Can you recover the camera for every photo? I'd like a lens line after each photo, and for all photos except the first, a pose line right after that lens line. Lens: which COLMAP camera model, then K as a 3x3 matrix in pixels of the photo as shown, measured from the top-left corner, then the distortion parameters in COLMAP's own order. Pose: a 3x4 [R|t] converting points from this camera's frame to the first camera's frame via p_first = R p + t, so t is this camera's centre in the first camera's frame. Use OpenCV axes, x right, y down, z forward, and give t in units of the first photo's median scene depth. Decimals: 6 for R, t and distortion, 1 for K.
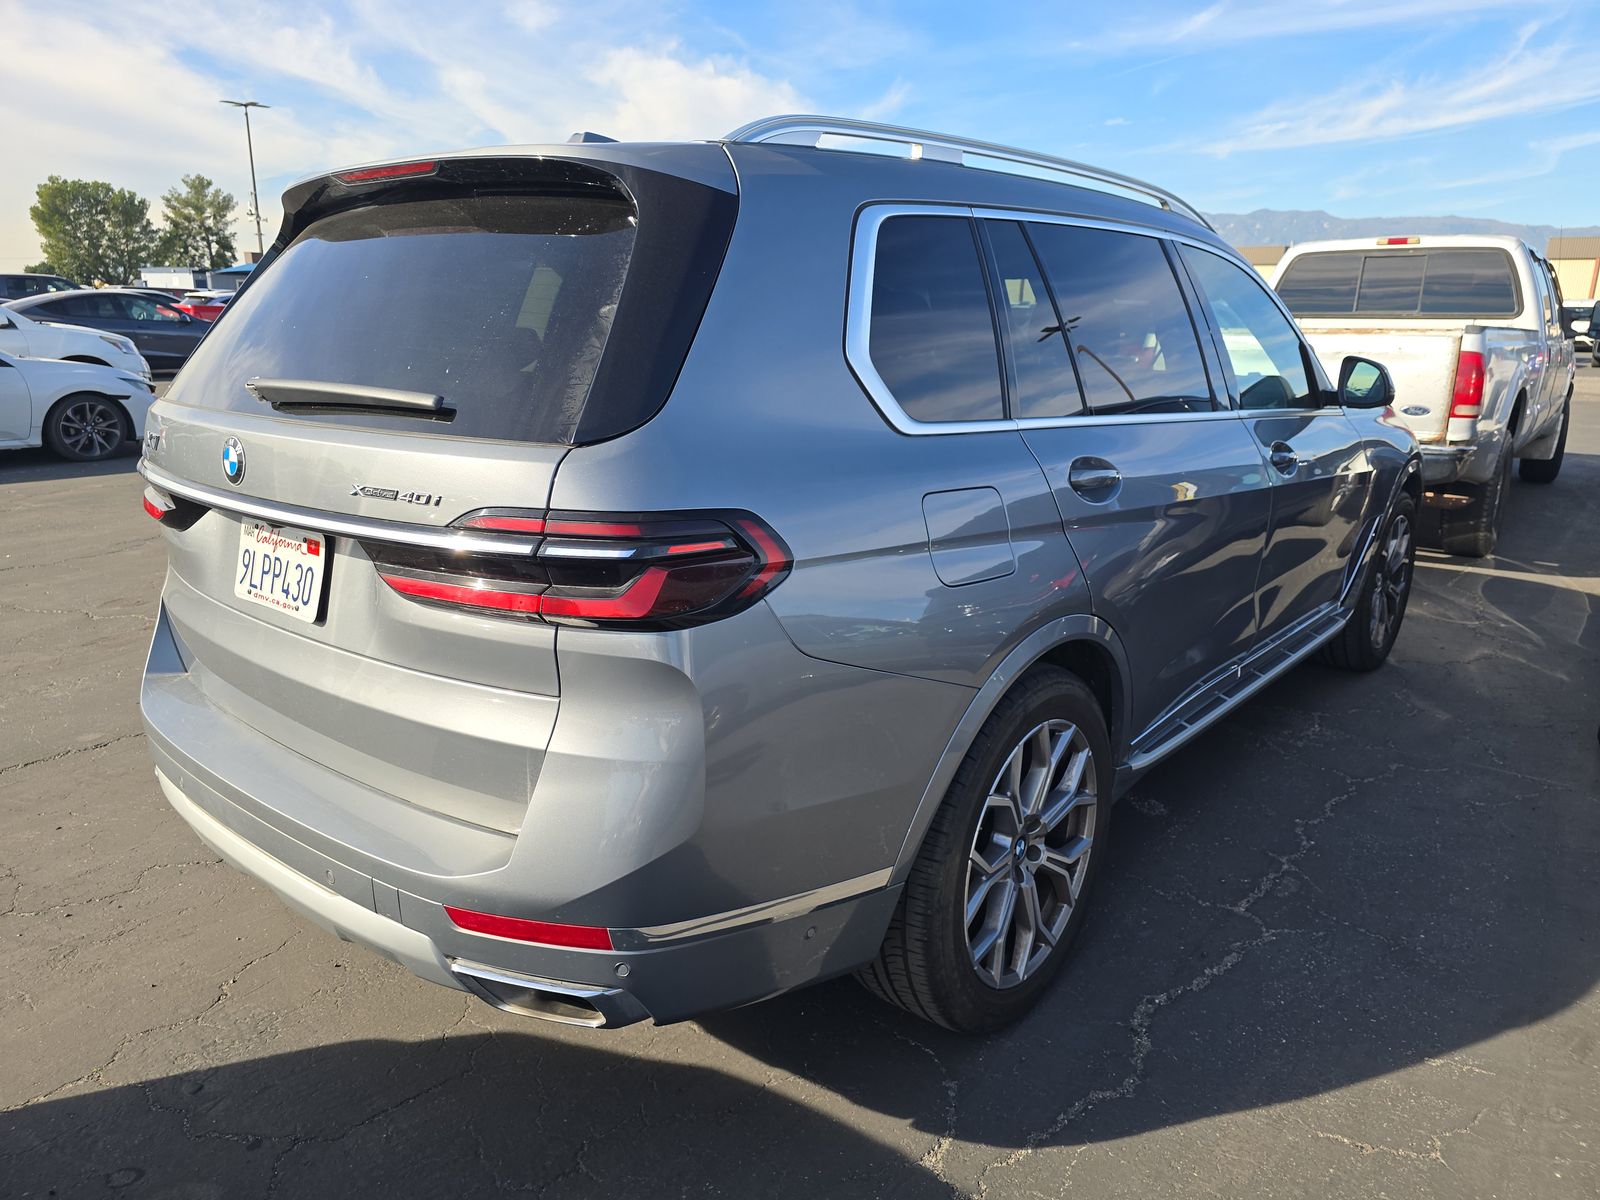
lens RADIAL K [[1073.8, 0, 811.5], [0, 1073.8, 576.3], [0, 0, 1]] dist [-0.007037, -0.003981]
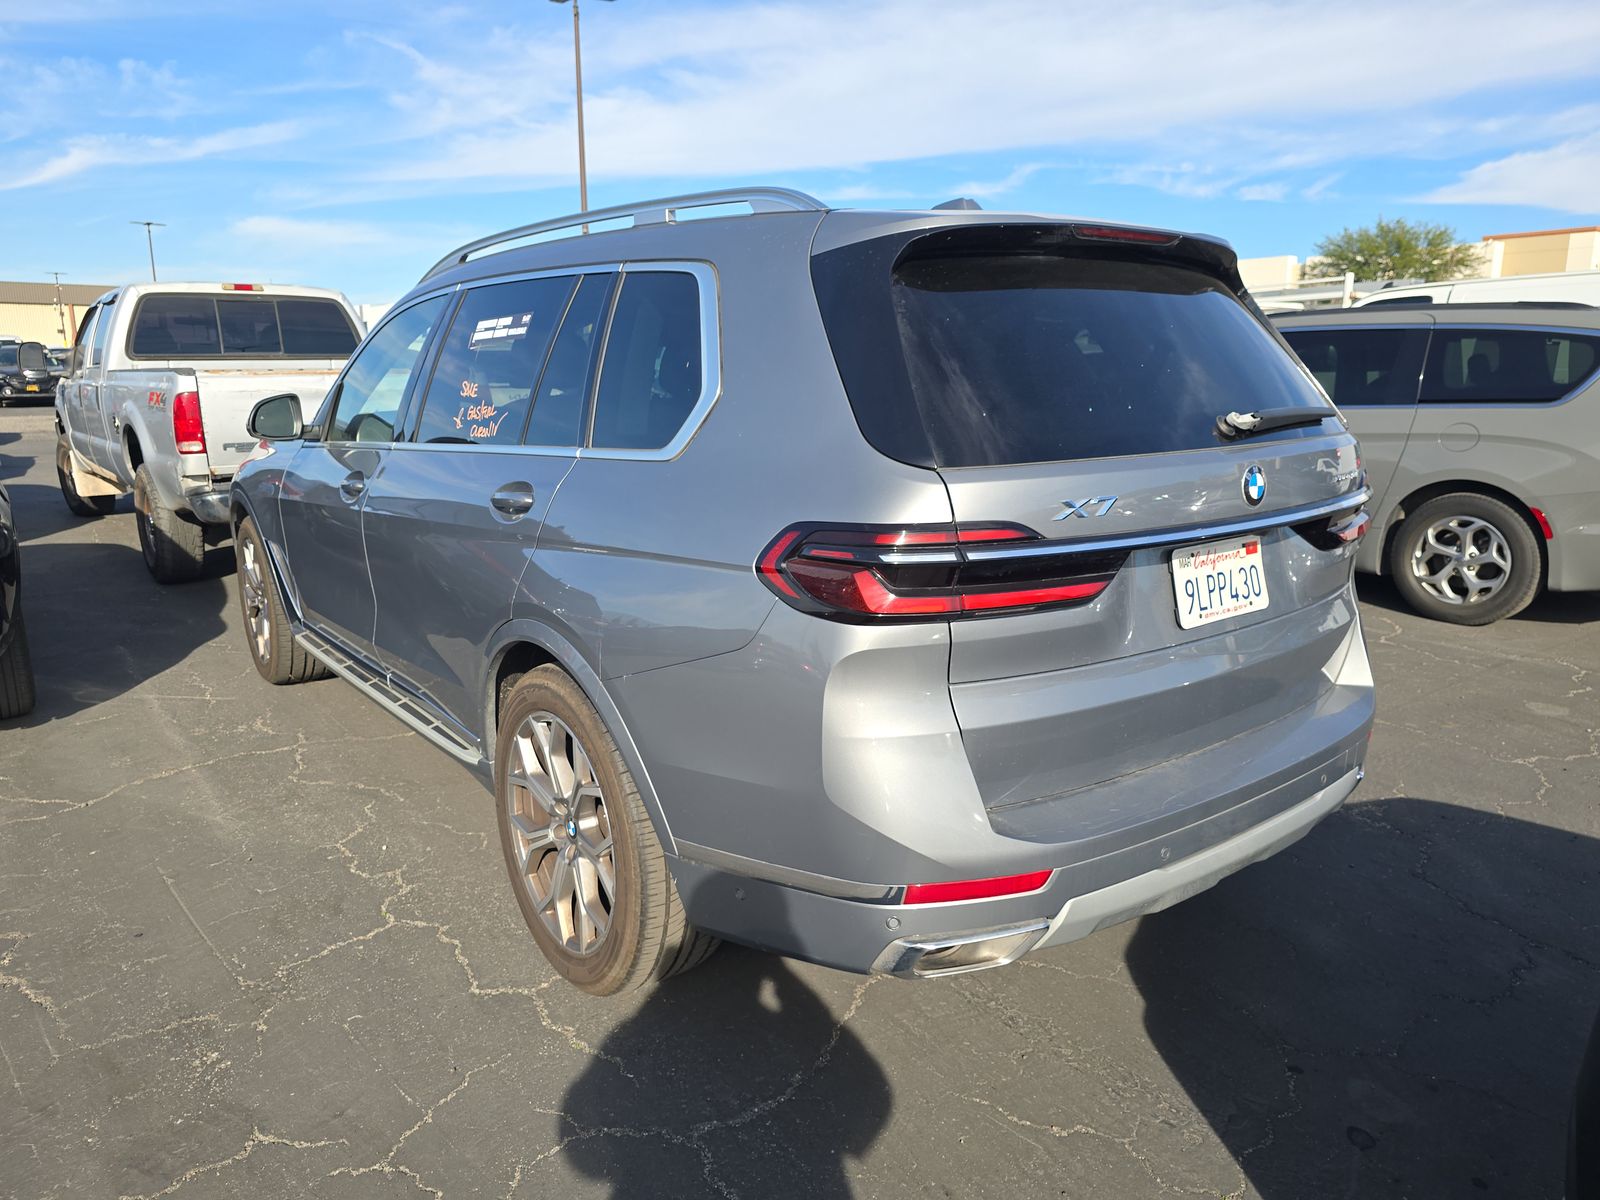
lens RADIAL K [[1073.8, 0, 811.5], [0, 1073.8, 576.3], [0, 0, 1]] dist [-0.007037, -0.003981]
pose [[0.232850, -0.200778, 0.951561, -1.605261], [0.236047, 0.960865, 0.144980, -0.267174], [-0.943431, 0.190855, 0.271130, 1.055210]]
